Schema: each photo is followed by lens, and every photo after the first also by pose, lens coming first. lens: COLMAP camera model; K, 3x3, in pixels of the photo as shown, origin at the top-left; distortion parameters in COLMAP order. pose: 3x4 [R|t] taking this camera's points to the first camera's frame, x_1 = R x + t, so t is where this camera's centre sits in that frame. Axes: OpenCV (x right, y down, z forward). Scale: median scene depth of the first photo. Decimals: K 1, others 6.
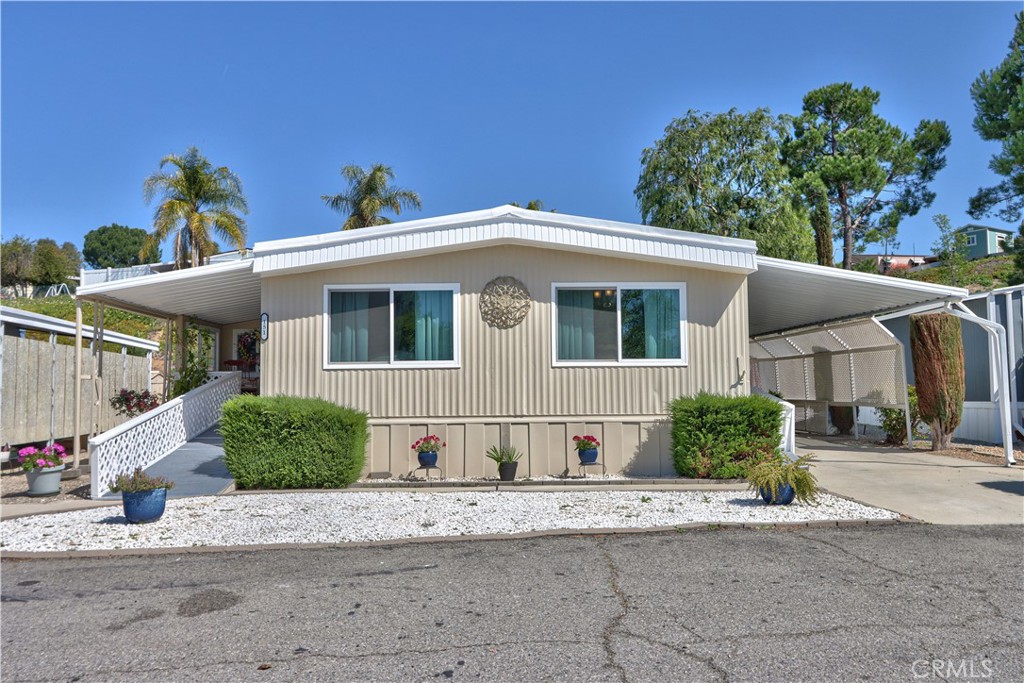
lens RADIAL K [[785.2, 0, 507.4], [0, 785.2, 343.2], [0, 0, 1]] dist [-0.006303, -0.015250]
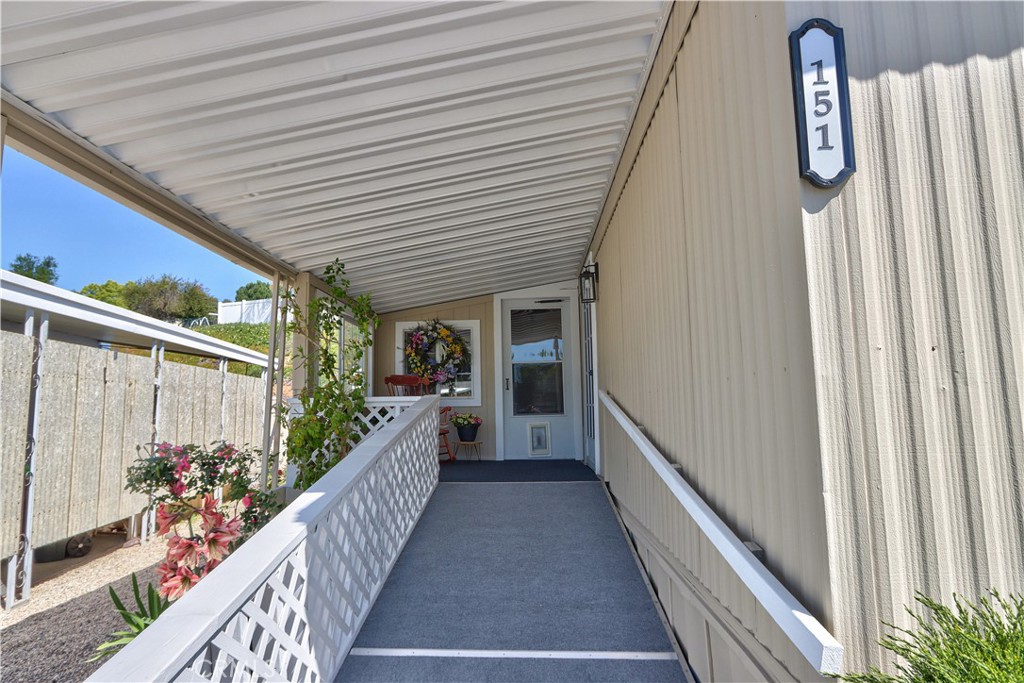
lens RADIAL K [[598.0, 0, 495.6], [0, 598.0, 339.8], [0, 0, 1]] dist [-0.007838, -0.001174]
pose [[0.995700, -0.015258, -0.091375, -0.357540], [0.010015, 0.998292, -0.057565, 0.031212], [0.092097, 0.056403, 0.994151, 0.865346]]
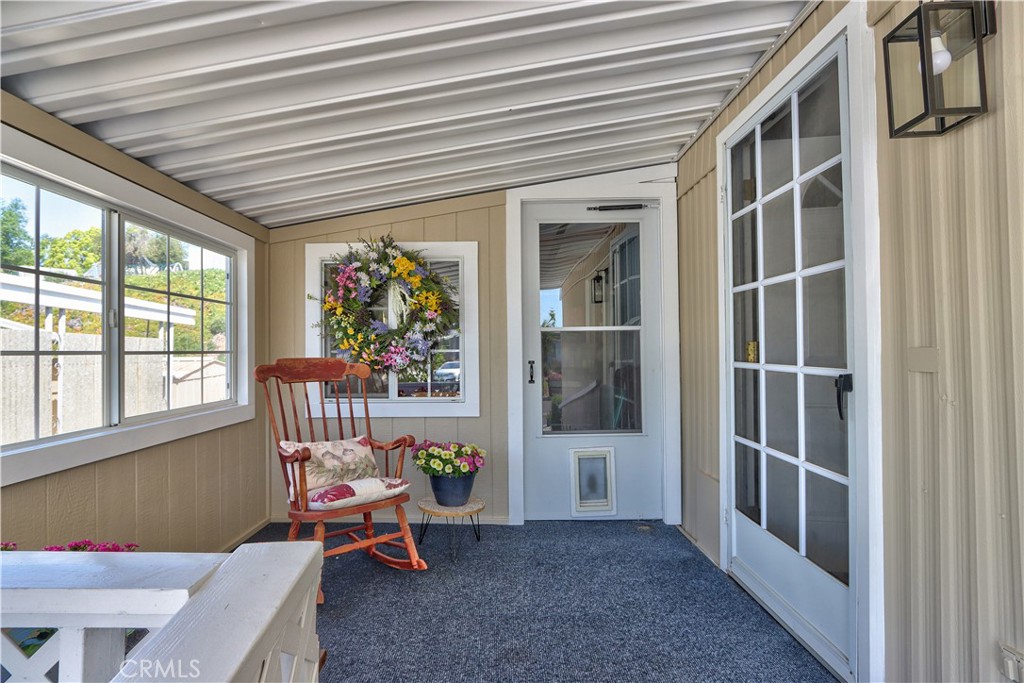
lens RADIAL K [[517.5, 0, 513.1], [0, 517.5, 342.7], [0, 0, 1]] dist [0.005892, 0.000653]
pose [[0.999853, 0.000191, -0.017155, -0.408866], [0.000515, 0.999153, 0.041142, 0.014797], [0.017148, -0.041145, 0.999006, 1.222790]]
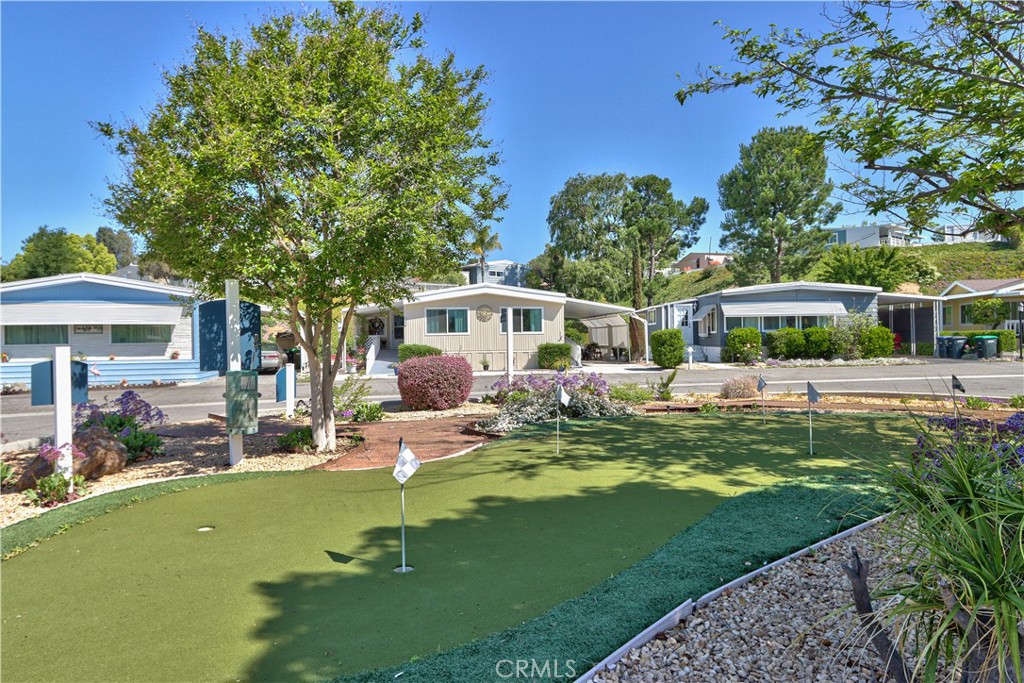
lens RADIAL K [[637.5, 0, 514.2], [0, 637.5, 338.0], [0, 0, 1]] dist [-0.015733, 0.001858]
pose [[0.995950, -0.003795, 0.089827, -0.110146], [-0.001055, 0.998547, 0.053880, -0.089293], [-0.089901, -0.053757, 0.994499, -1.466725]]
